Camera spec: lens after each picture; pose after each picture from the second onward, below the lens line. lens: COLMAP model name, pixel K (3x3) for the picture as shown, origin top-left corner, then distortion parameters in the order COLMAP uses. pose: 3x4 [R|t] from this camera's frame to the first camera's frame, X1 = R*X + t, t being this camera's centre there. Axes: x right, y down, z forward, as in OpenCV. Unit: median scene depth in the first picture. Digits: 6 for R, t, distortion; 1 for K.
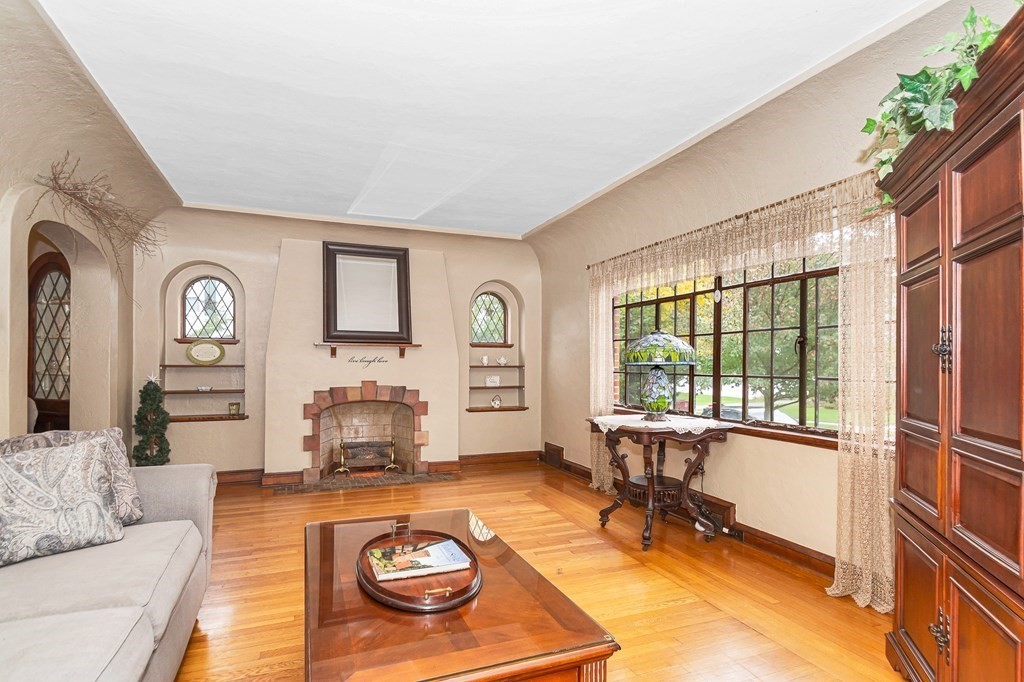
lens RADIAL K [[531.9, 0, 510.5], [0, 531.9, 351.6], [0, 0, 1]] dist [0.005018, -0.000647]
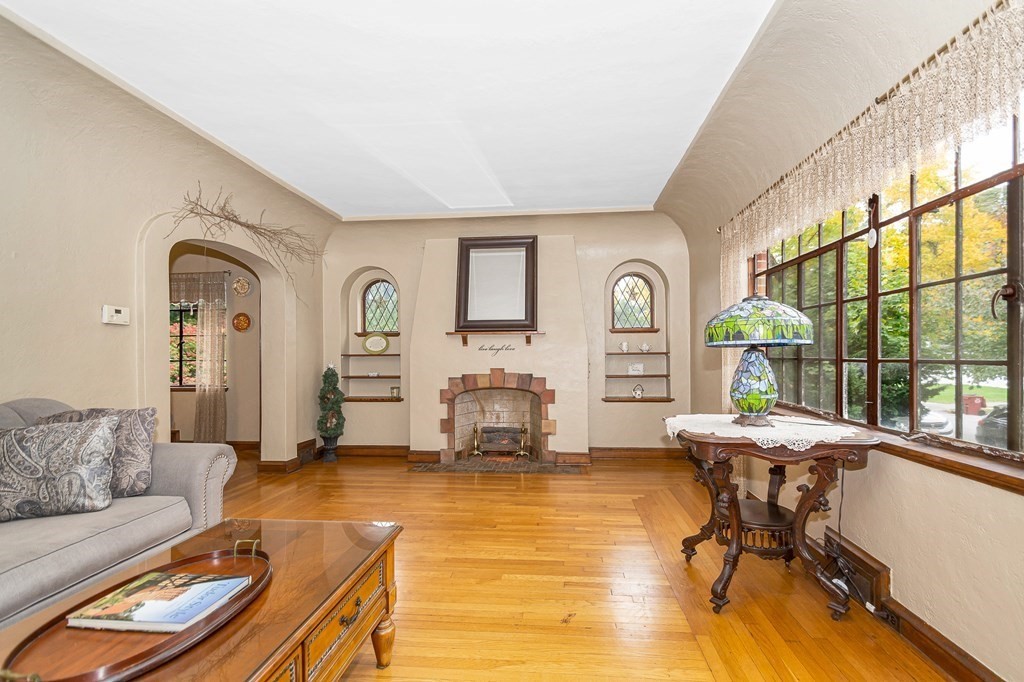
lens RADIAL K [[476.0, 0, 515.6], [0, 476.0, 345.6], [0, 0, 1]] dist [0.003064, -0.002244]
pose [[0.890585, -0.019224, -0.454410, 0.190838], [0.021325, 0.999772, -0.000503, 0.012903], [0.454316, -0.009242, 0.890793, 0.205012]]
